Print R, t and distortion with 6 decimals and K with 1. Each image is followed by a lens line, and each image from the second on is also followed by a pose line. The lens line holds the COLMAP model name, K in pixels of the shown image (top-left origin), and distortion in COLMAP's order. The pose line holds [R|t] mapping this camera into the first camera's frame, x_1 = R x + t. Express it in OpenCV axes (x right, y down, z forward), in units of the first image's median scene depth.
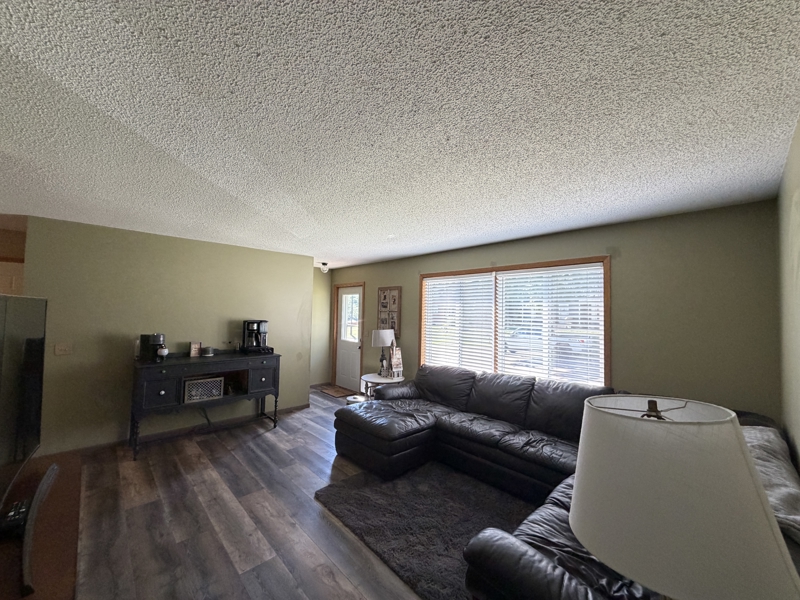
lens RADIAL K [[316.7, 0, 398.1], [0, 316.7, 300.1], [0, 0, 1]] dist [0.001070, 0.000418]
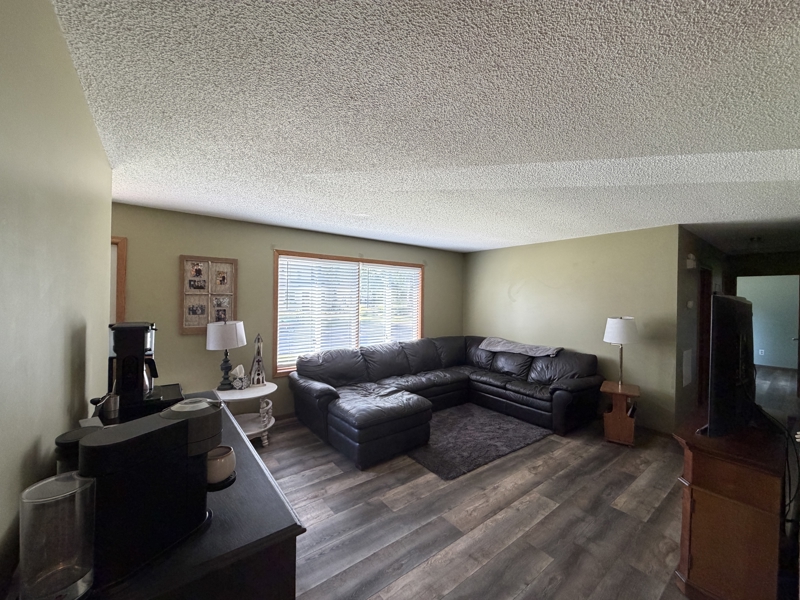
lens RADIAL K [[316.7, 0, 400.2], [0, 316.7, 300.3], [0, 0, 1]] dist [0.001070, 0.000418]
pose [[0.103797, -0.018226, 0.994431, -1.145279], [-0.047238, 0.998613, 0.023234, 0.023526], [-0.993476, -0.049387, 0.102792, 0.971146]]
